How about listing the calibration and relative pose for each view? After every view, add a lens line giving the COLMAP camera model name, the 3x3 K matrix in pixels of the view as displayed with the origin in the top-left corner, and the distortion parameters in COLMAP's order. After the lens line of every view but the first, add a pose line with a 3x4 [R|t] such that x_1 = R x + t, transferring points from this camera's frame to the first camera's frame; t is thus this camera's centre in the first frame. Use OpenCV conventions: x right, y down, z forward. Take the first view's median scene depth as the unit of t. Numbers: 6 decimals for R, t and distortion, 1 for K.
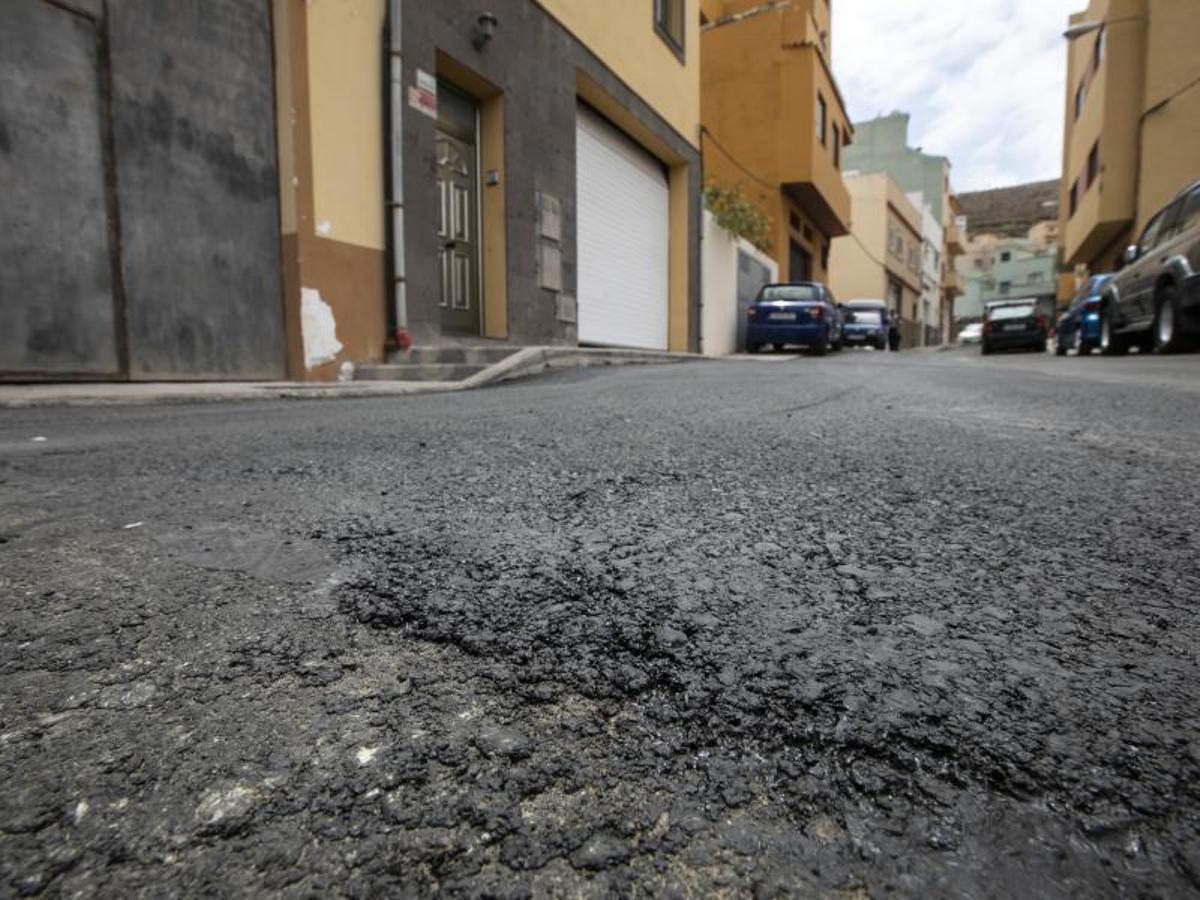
lens RADIAL K [[605.4, 0, 588.8], [0, 605.4, 454.3], [0, 0, 1]] dist [-0.057474, 0.014566]
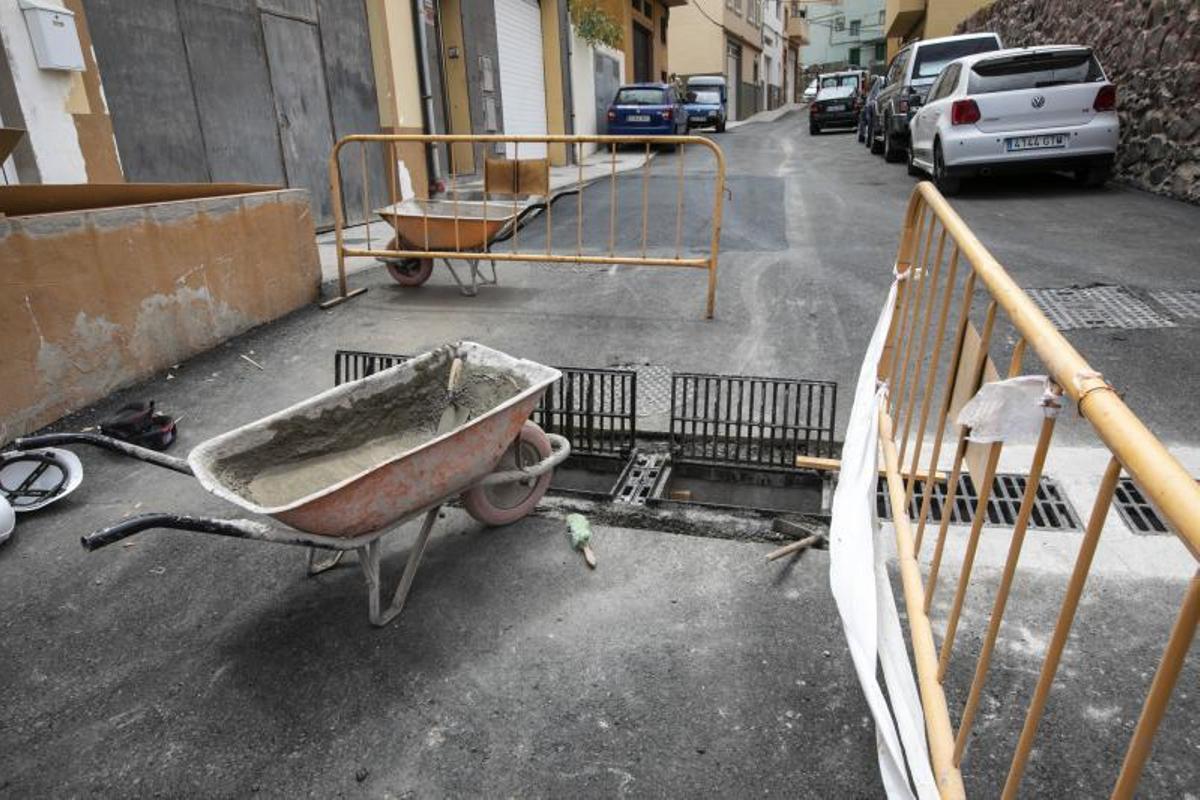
lens RADIAL K [[808.1, 0, 592.6], [0, 808.1, 394.8], [0, 0, 1]] dist [-0.008001, 0.005520]
pose [[0.955809, -0.121524, 0.267698, -0.309556], [0.073117, 0.980219, 0.183917, -0.007115], [-0.284753, -0.156217, 0.945787, -0.665745]]
